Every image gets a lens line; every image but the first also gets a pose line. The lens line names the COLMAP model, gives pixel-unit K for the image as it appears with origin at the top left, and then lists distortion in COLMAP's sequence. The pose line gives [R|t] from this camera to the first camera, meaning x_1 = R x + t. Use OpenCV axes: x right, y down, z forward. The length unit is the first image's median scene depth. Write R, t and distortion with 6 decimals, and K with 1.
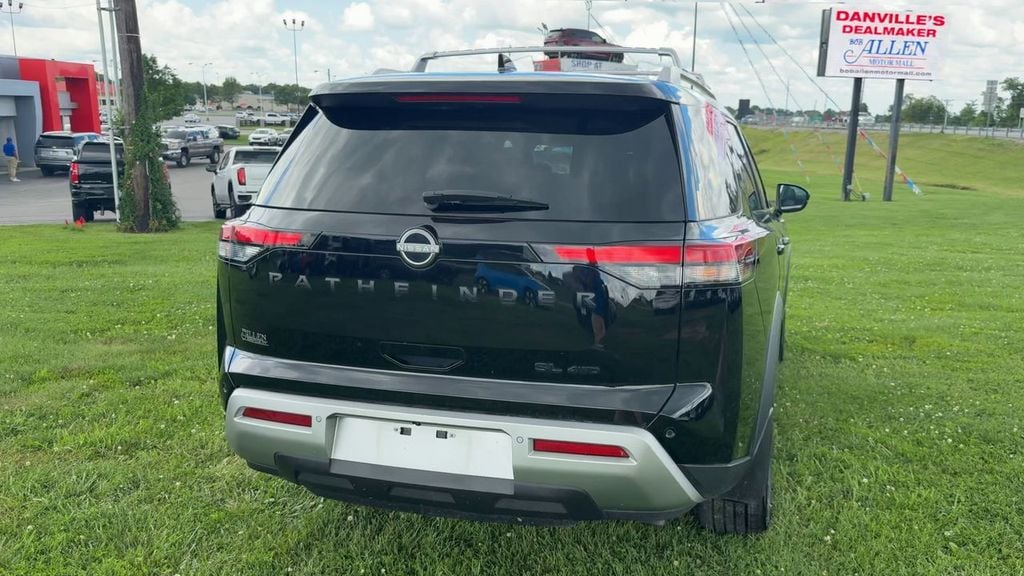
lens RADIAL K [[810.4, 0, 563.5], [0, 810.4, 332.6], [0, 0, 1]] dist [0.055214, -0.082970]
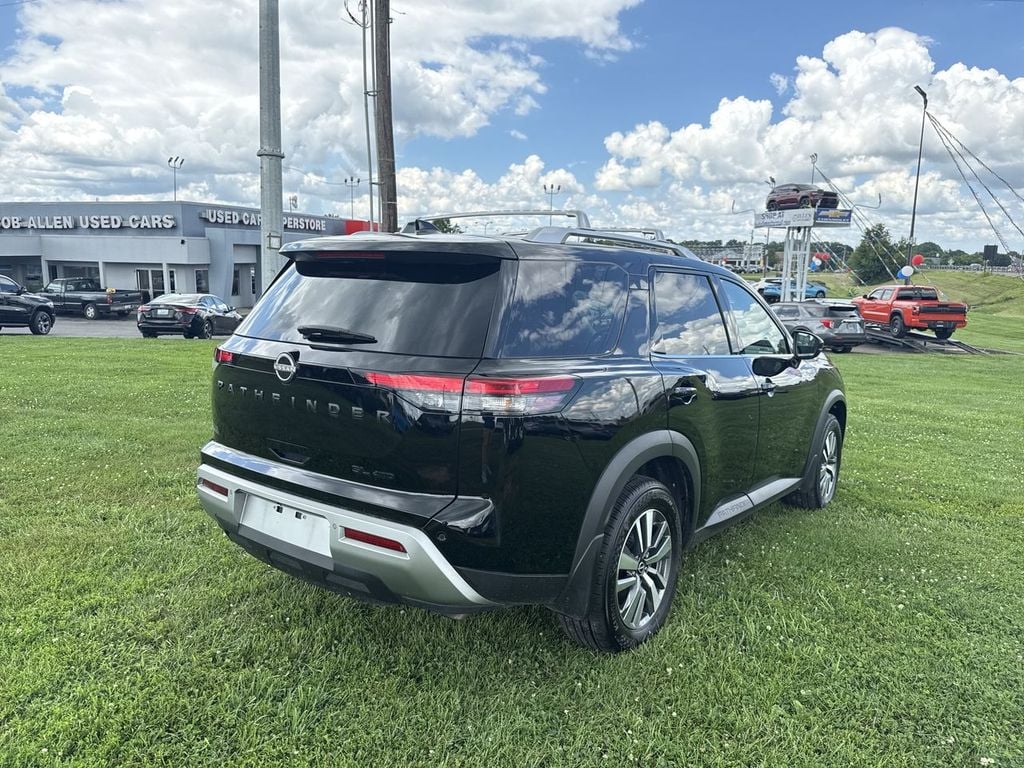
lens RADIAL K [[736.2, 0, 504.3], [0, 736.2, 397.2], [0, 0, 1]] dist [0.043903, -0.041660]
pose [[0.924870, 0.071245, -0.373549, 0.515224], [-0.100837, 0.993076, -0.060258, -0.018062], [0.366670, 0.093399, 0.925651, 0.029451]]
